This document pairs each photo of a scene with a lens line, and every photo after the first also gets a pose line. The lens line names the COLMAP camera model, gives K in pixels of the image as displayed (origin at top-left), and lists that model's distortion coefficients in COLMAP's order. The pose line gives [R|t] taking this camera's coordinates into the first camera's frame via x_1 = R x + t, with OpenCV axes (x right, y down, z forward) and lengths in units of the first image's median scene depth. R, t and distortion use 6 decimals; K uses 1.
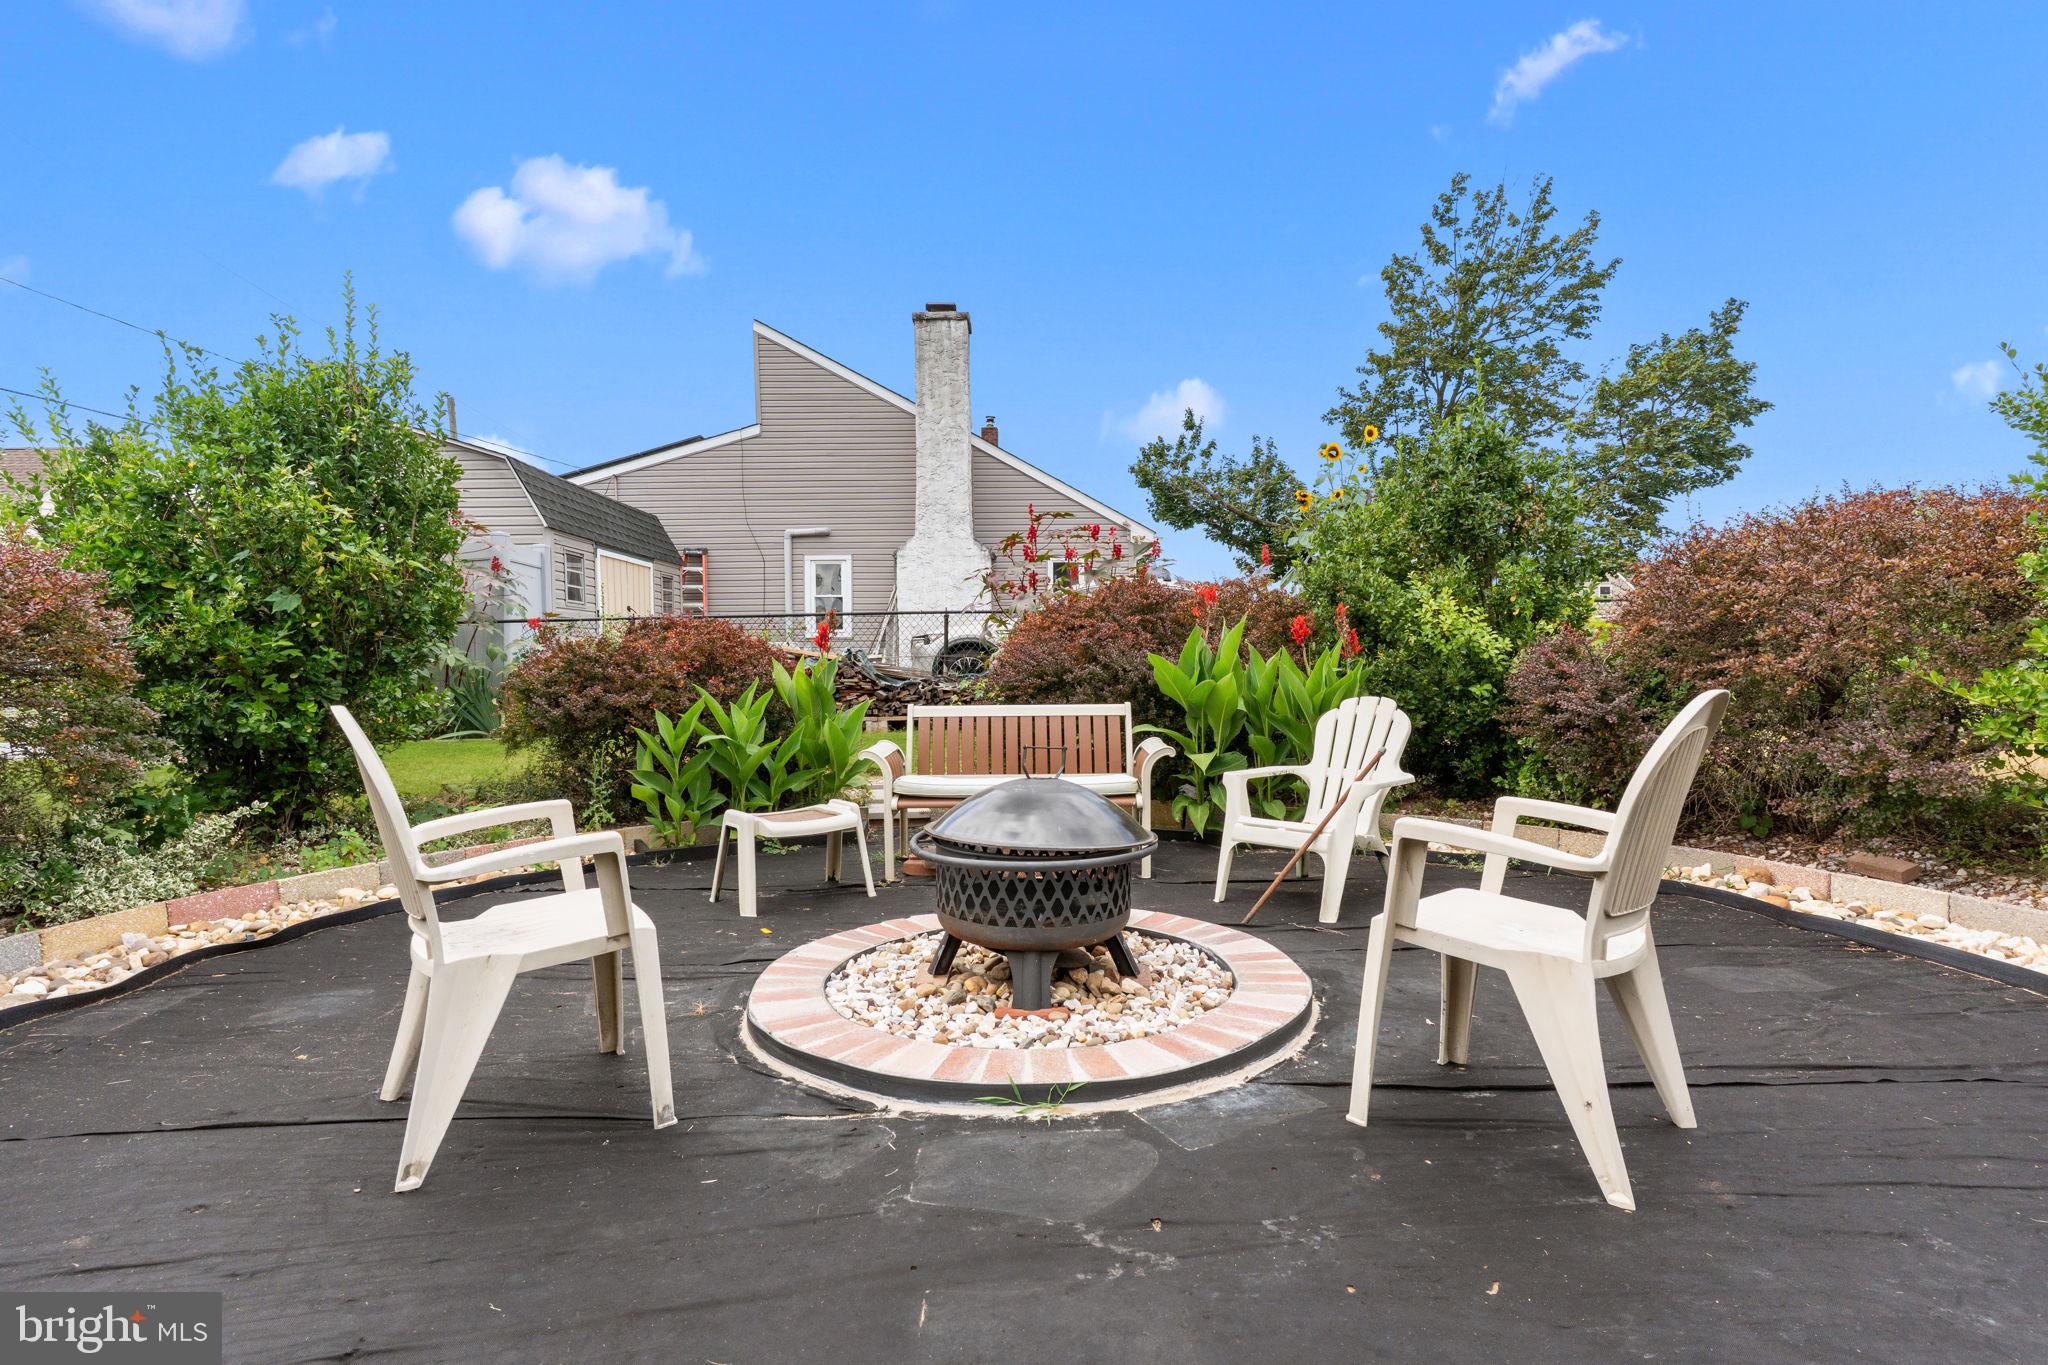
lens RADIAL K [[969.5, 0, 1024.0], [0, 969.5, 682.5], [0, 0, 1]] dist [-0.002096, -0.000101]
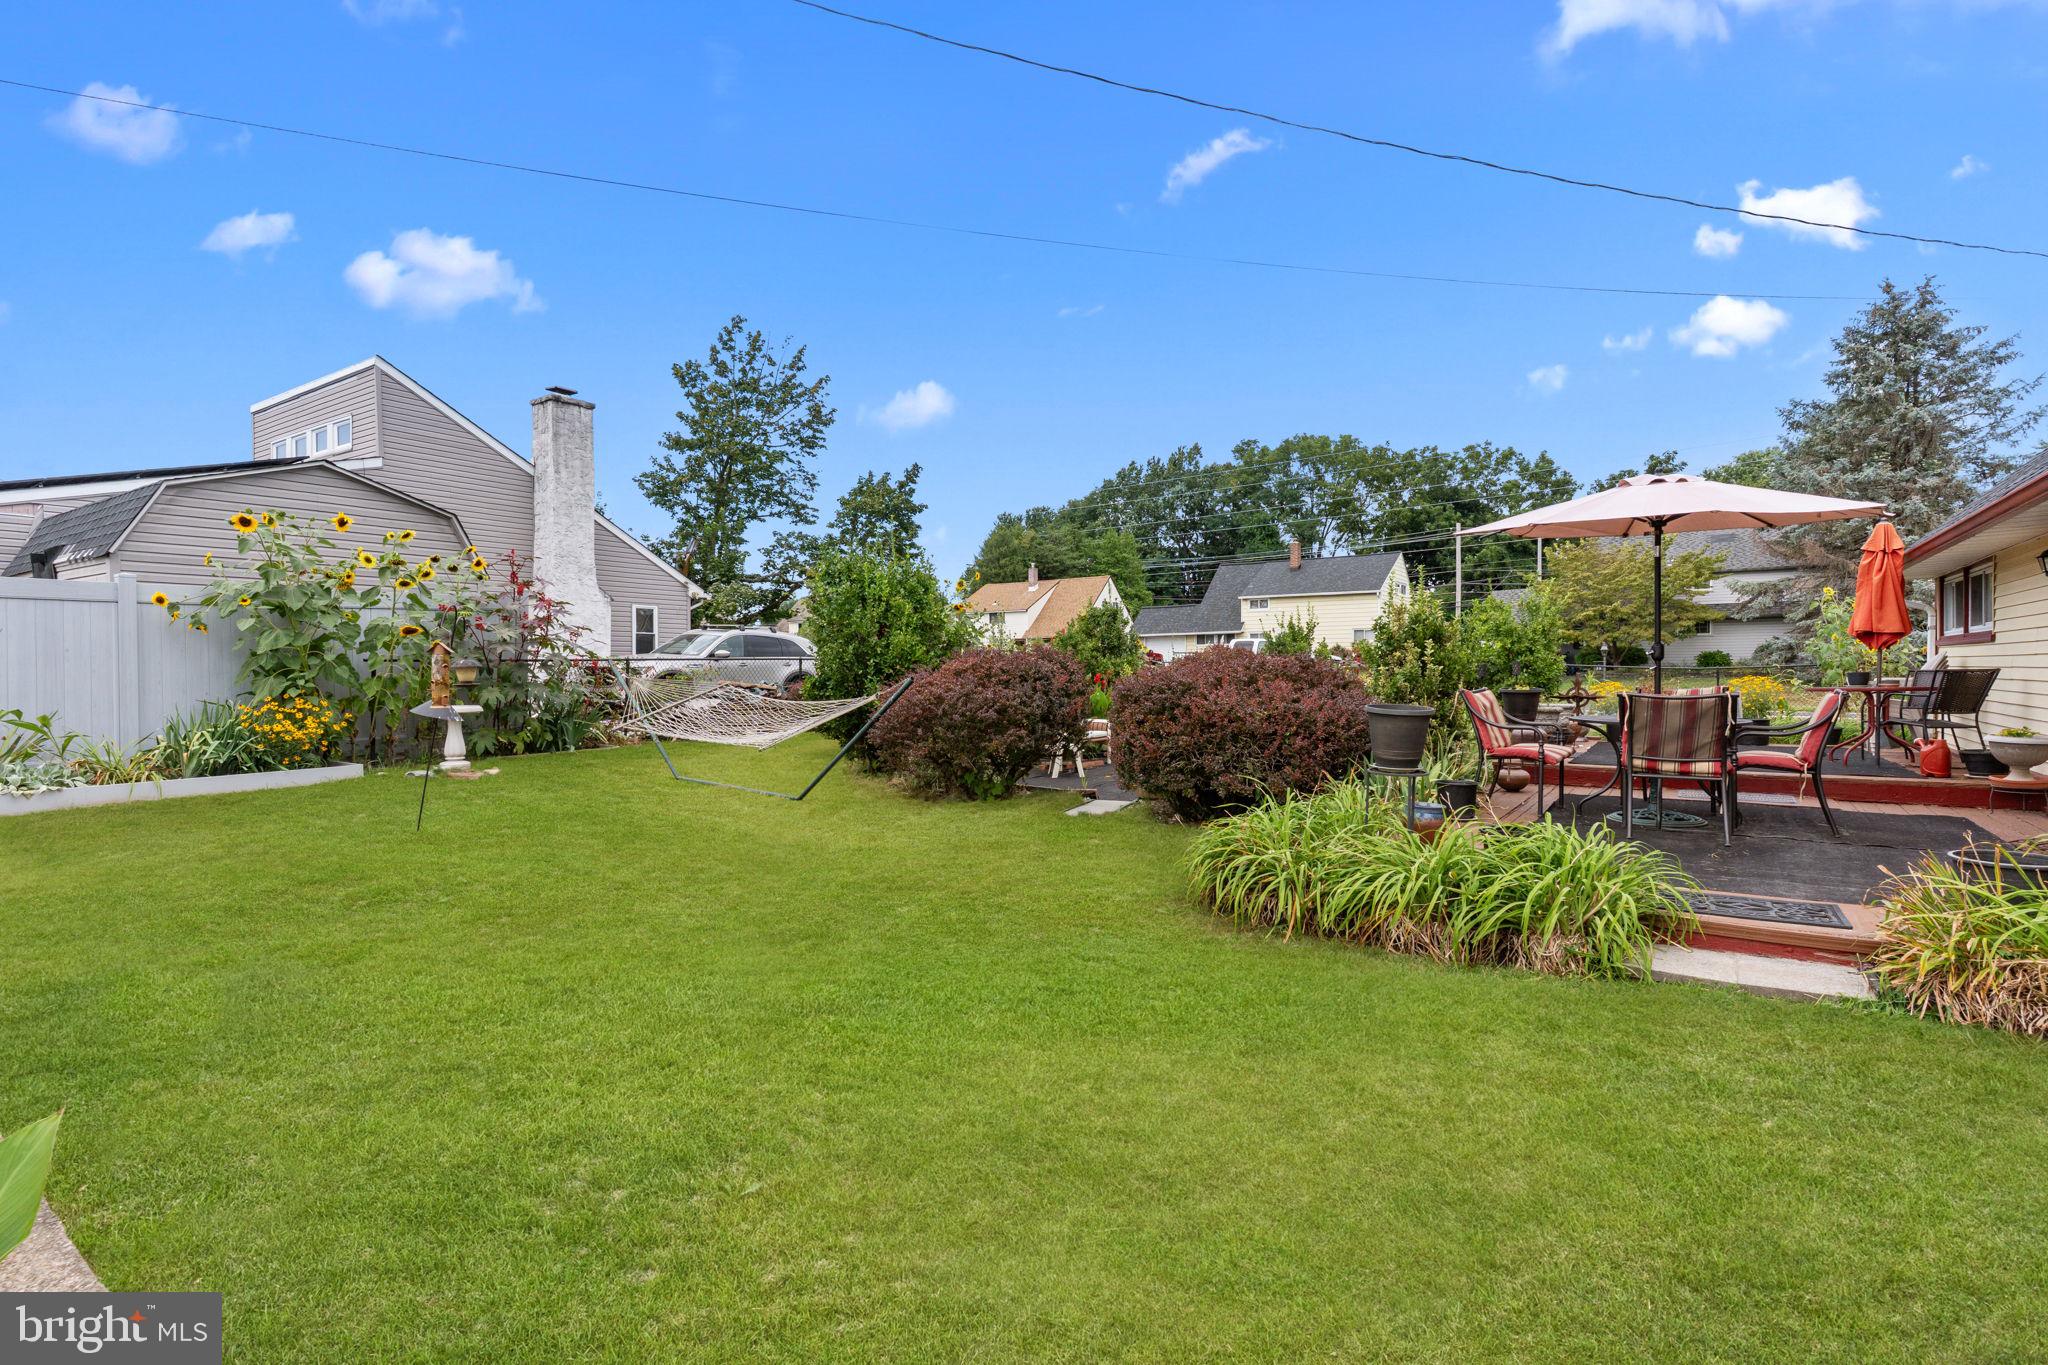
lens RADIAL K [[965.8, 0, 1024.0], [0, 965.8, 682.5], [0, 0, 1]] dist [0.001806, 0.000358]
pose [[0.583010, -0.002947, 0.812460, -0.396991], [0.015539, 0.999851, -0.007524, -0.005424], [-0.812317, 0.017011, 0.582969, -0.082243]]
